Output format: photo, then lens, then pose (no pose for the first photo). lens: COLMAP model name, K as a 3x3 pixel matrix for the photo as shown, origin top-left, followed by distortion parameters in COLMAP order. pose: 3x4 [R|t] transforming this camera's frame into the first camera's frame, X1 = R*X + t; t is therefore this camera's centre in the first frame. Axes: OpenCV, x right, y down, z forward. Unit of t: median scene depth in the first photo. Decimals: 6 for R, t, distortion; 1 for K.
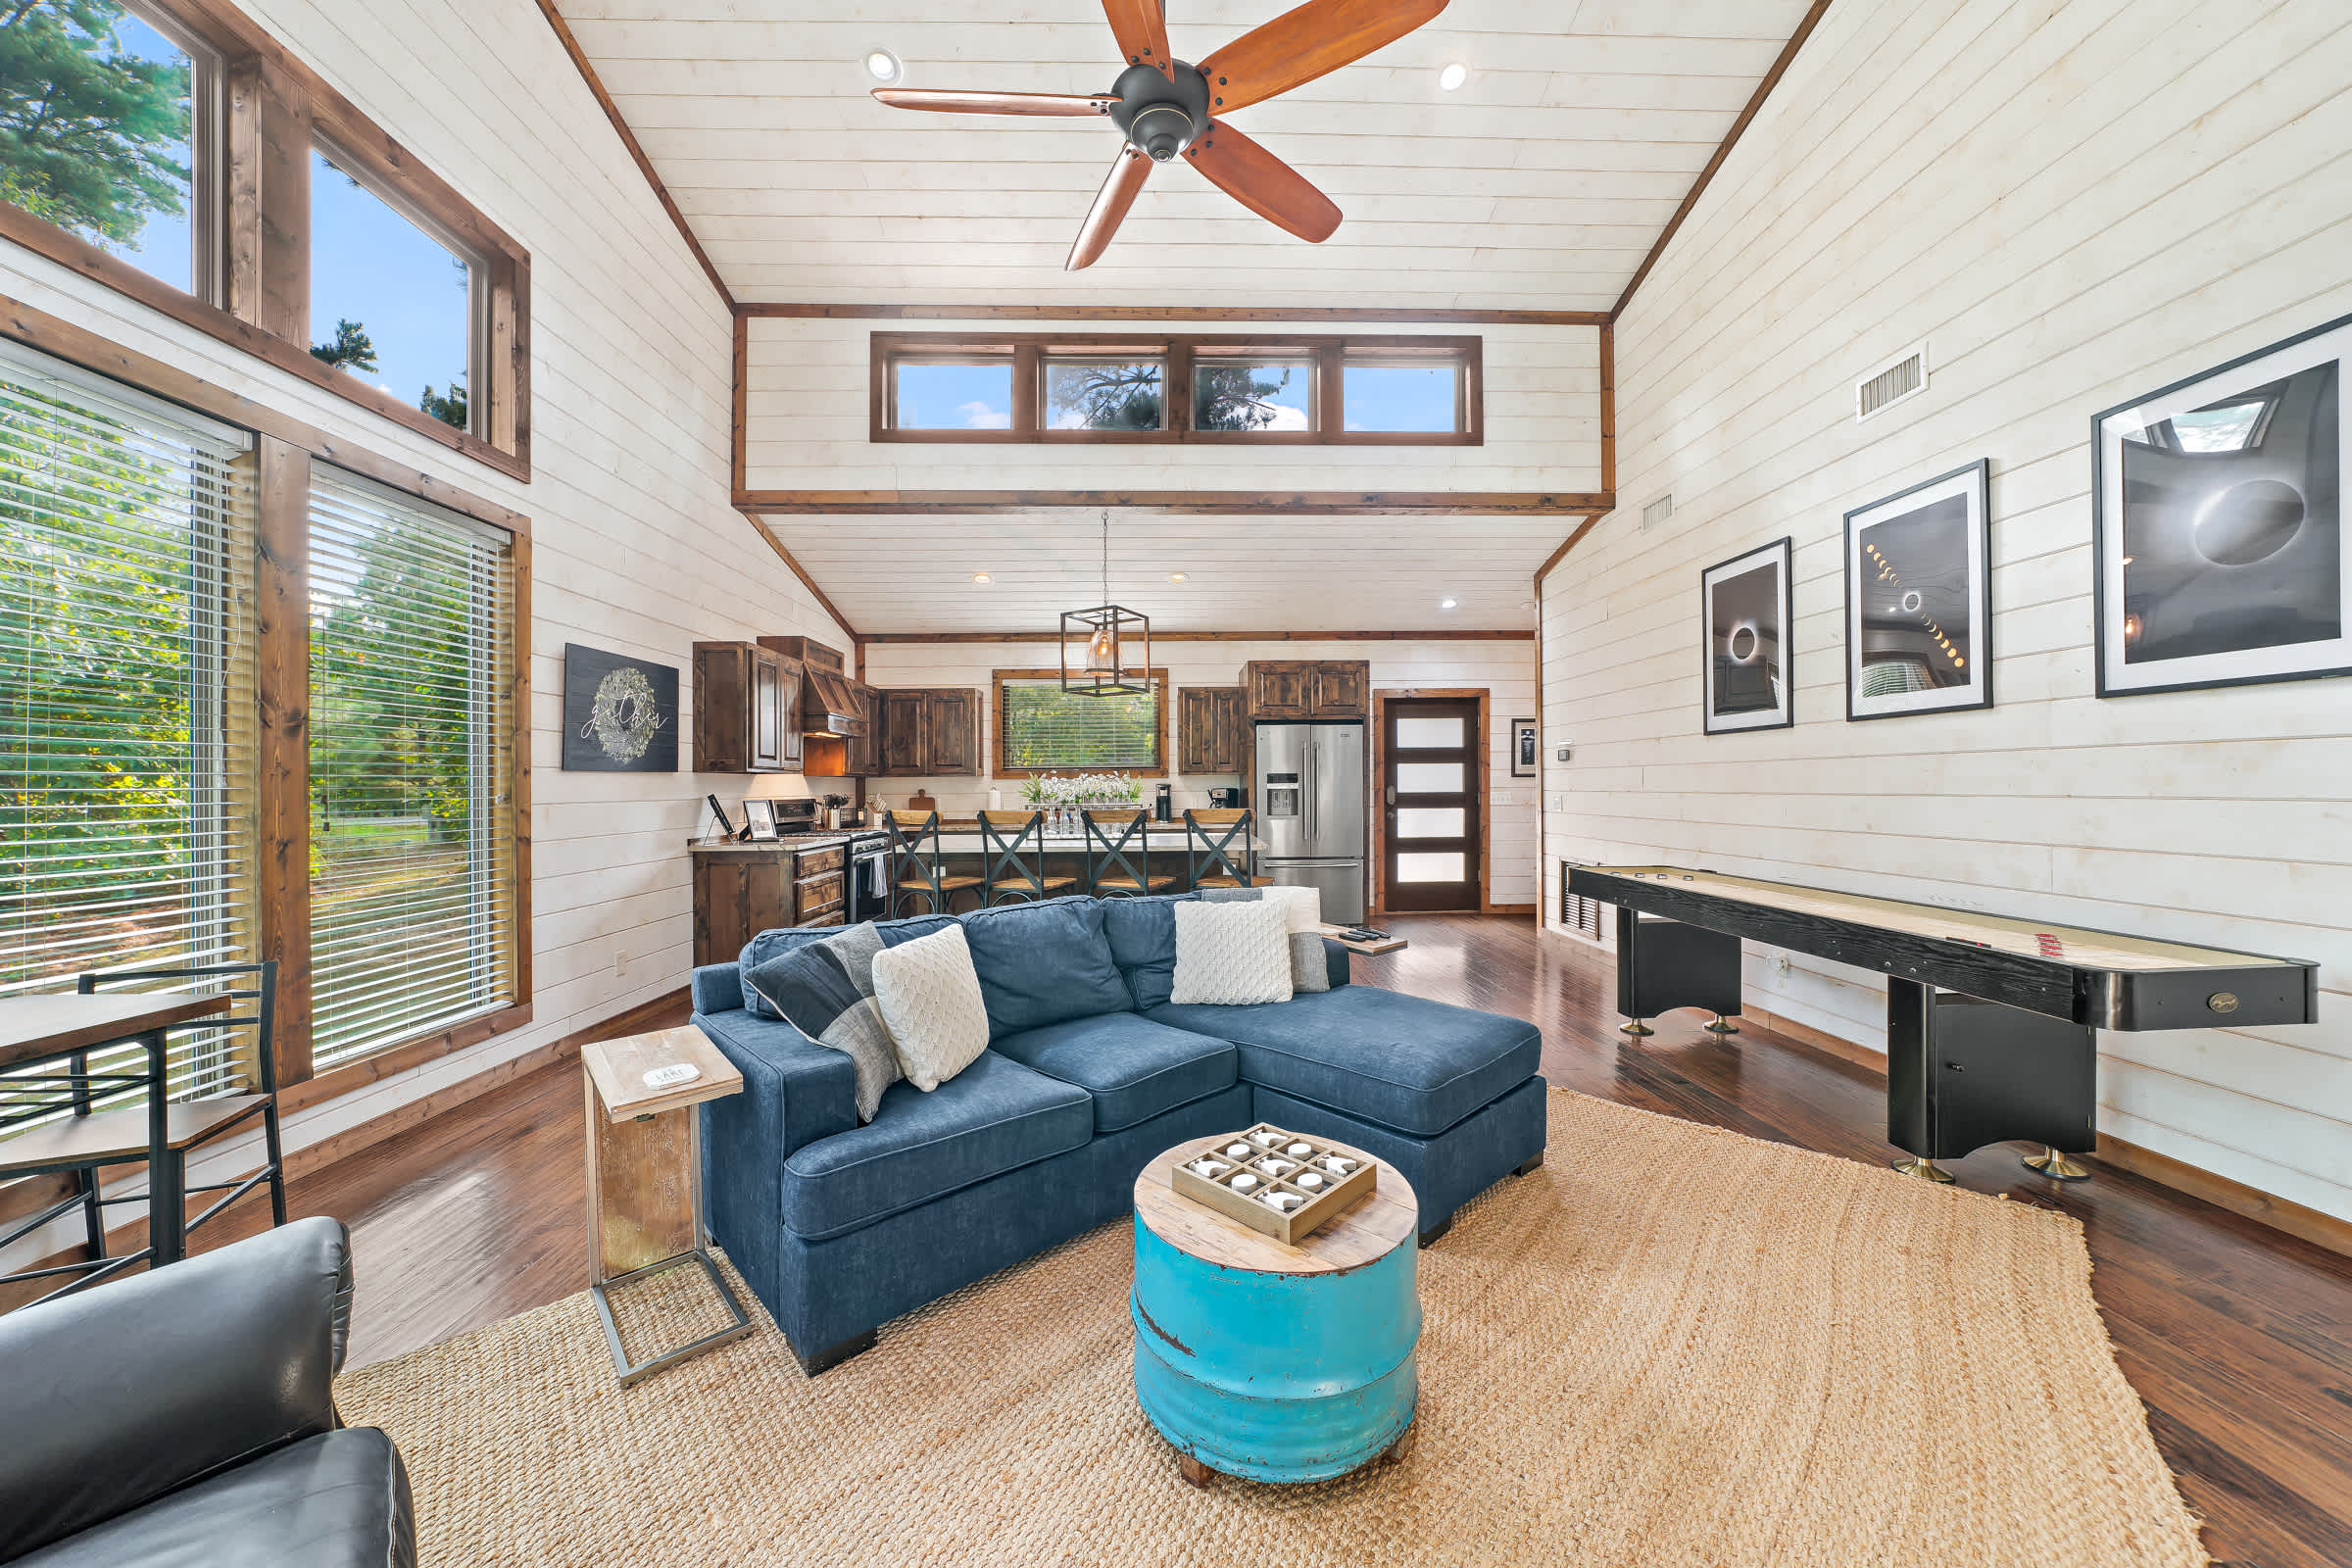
lens RADIAL K [[795.4, 0, 1173.5], [0, 795.4, 775.3], [0, 0, 1]] dist [-0.012536, 0.000085]
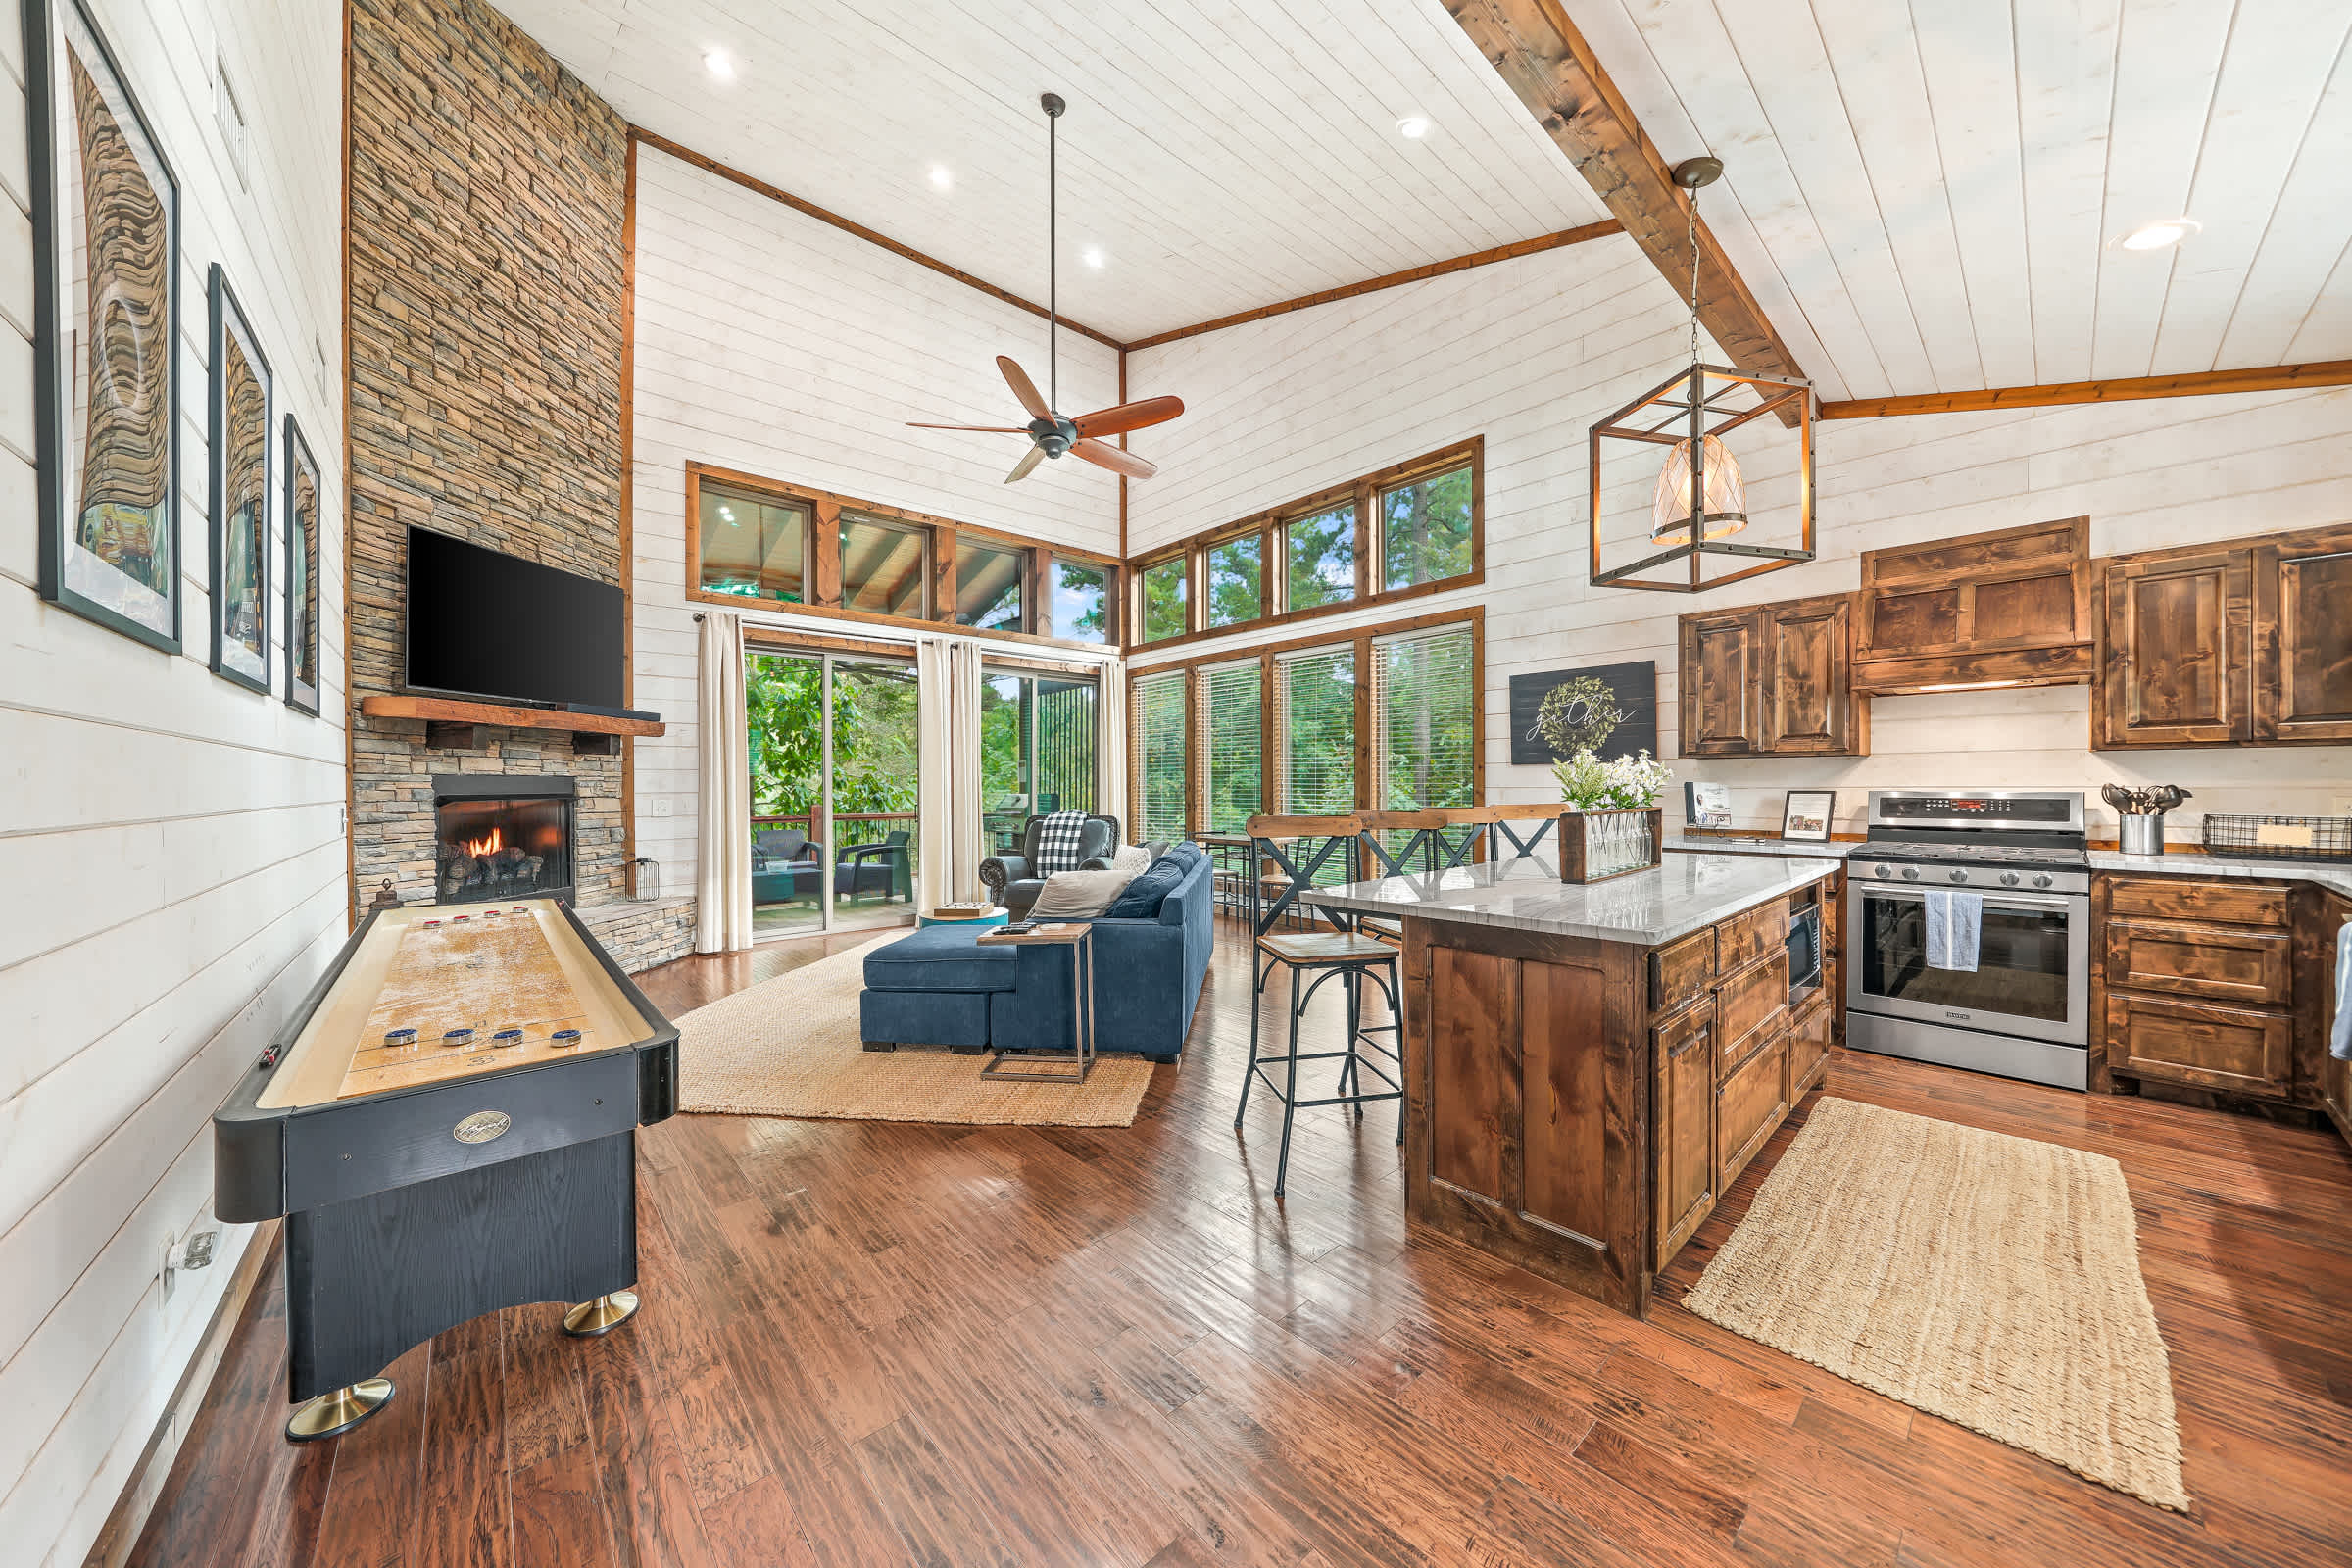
lens RADIAL K [[811.9, 0, 1132.6], [0, 811.9, 789.0], [0, 0, 1]] dist [-0.007556, 0.000077]
pose [[-0.785816, 0.018579, -0.618182, 0.627482], [0.021123, 0.999772, 0.003196, 0.016848], [0.618100, -0.010546, -0.786029, 1.569087]]
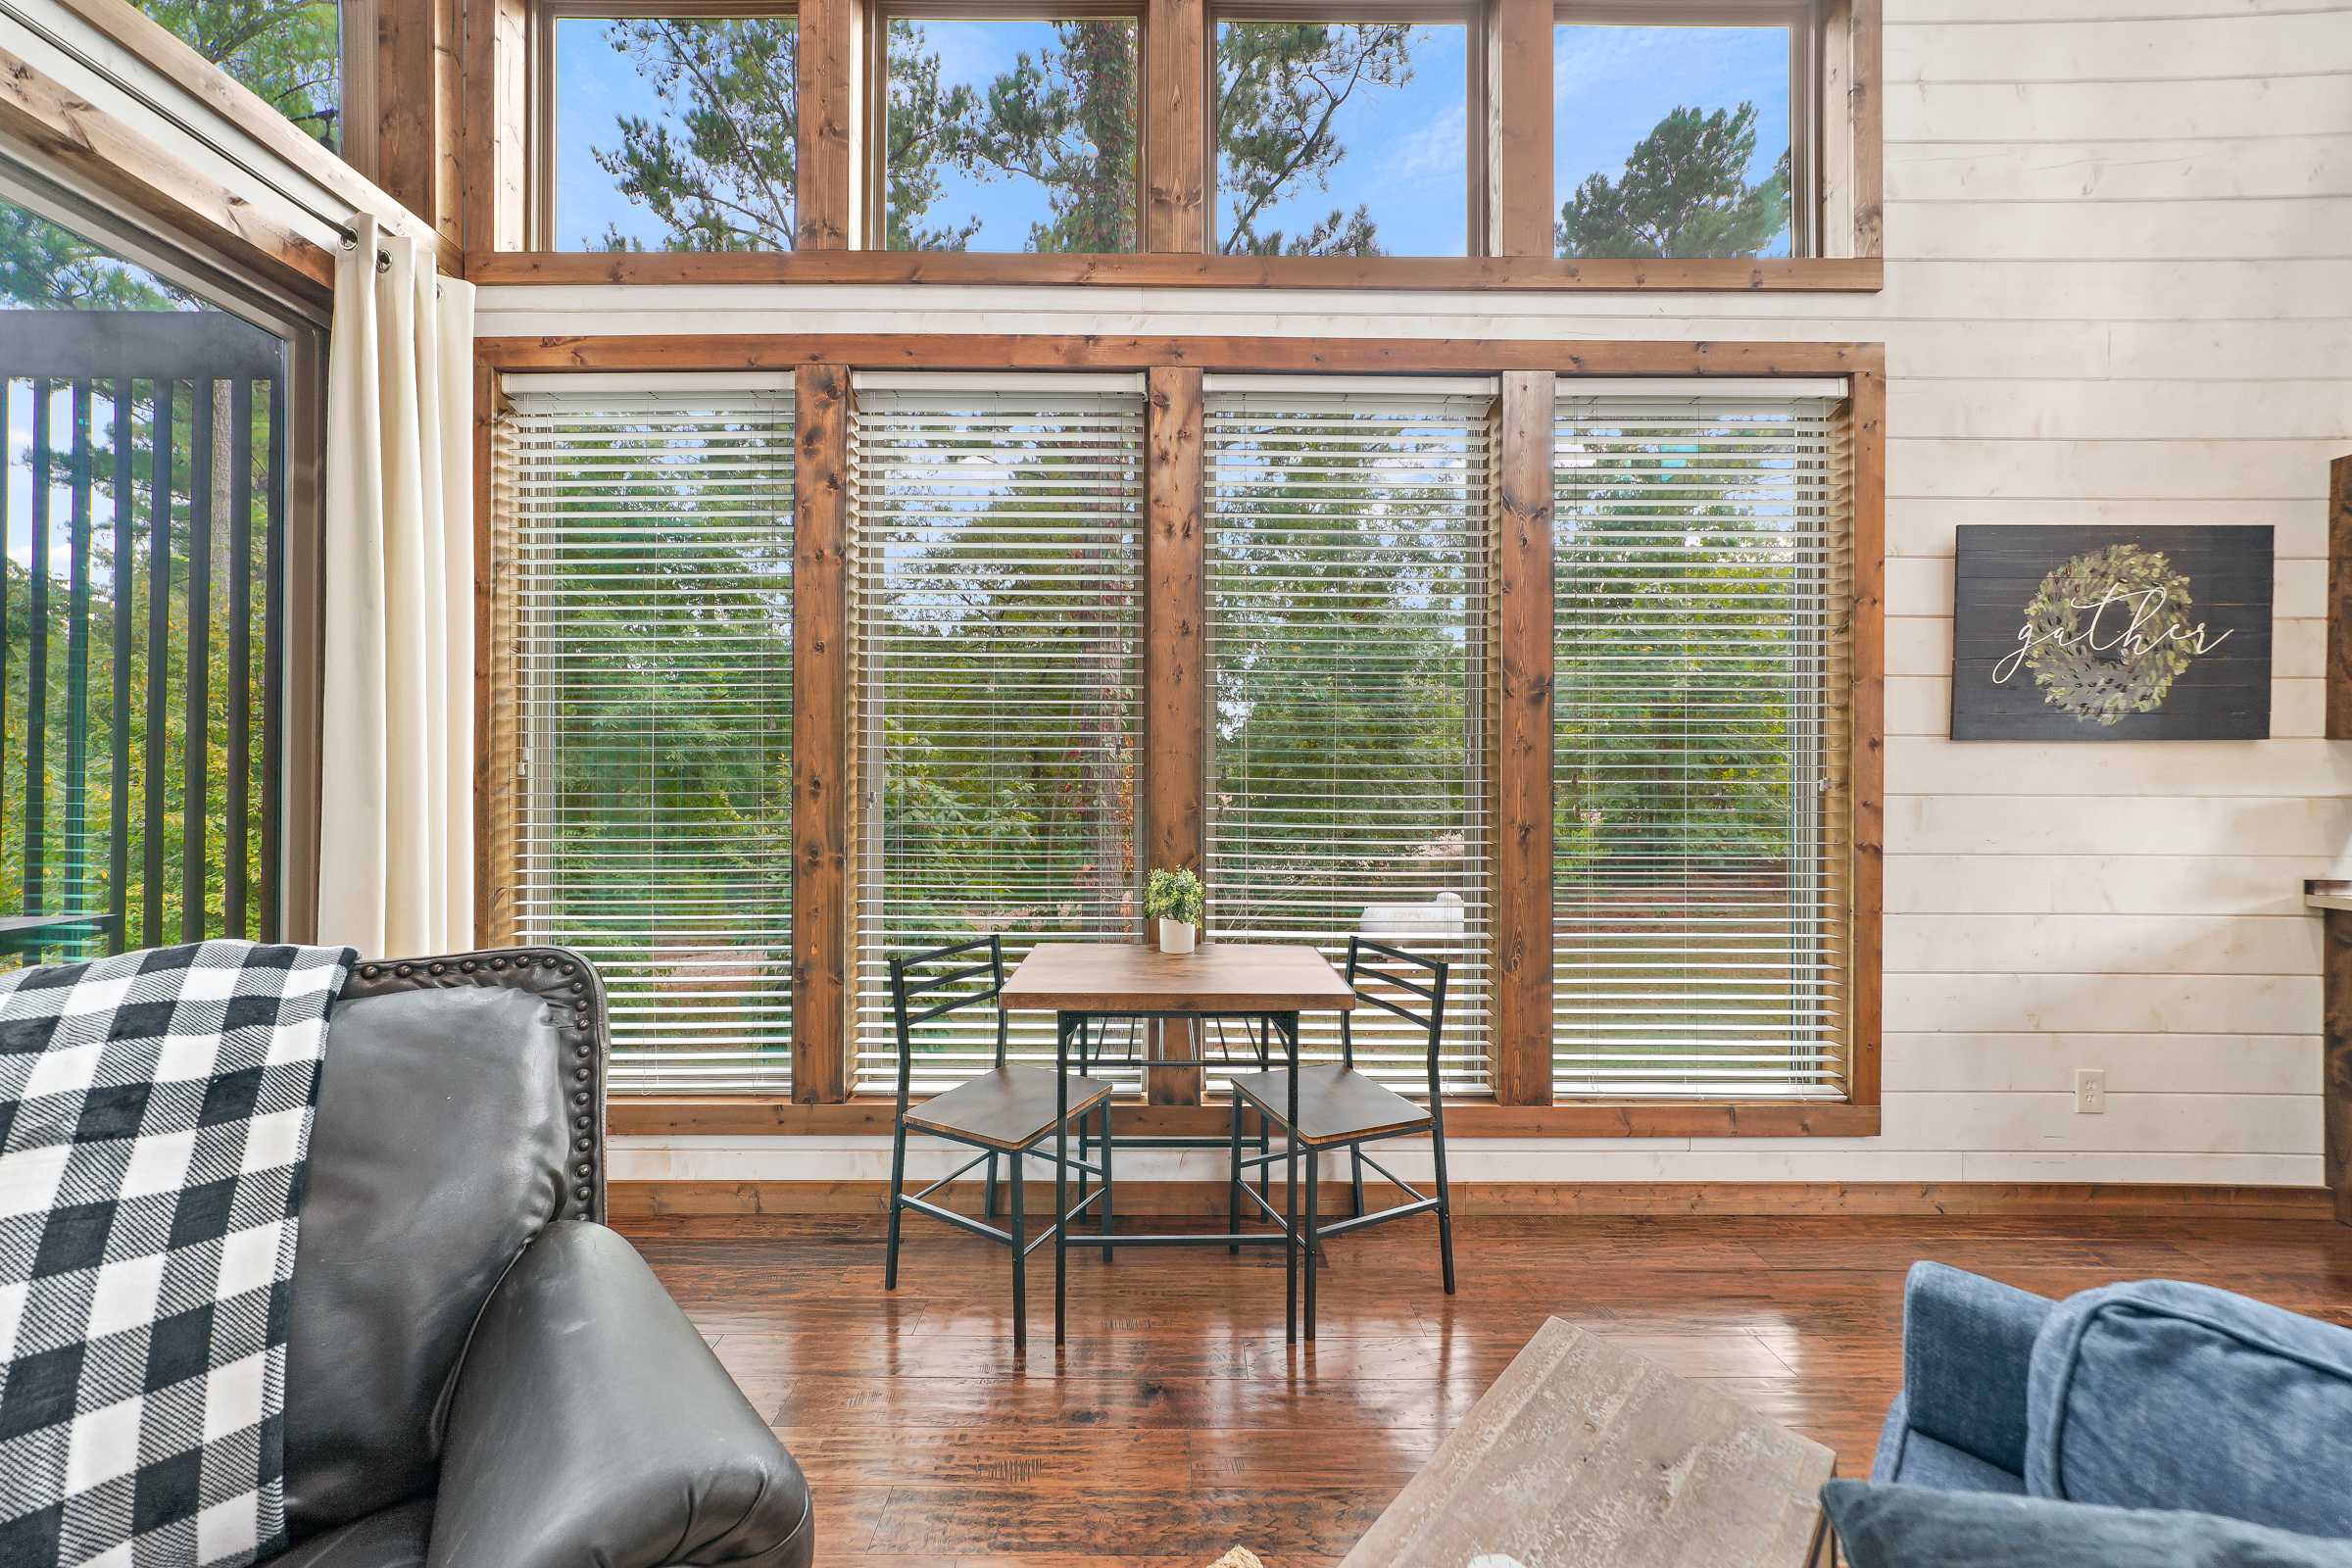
lens RADIAL K [[832.4, 0, 1176.0], [0, 832.4, 784.0], [0, 0, 1]] dist [-0.010634, 0.006154]
pose [[-0.009648, 0.010190, -0.999902, -0.121481], [0.006129, 0.999930, 0.010131, 0.015591], [0.999935, -0.006030, -0.009709, 0.373551]]
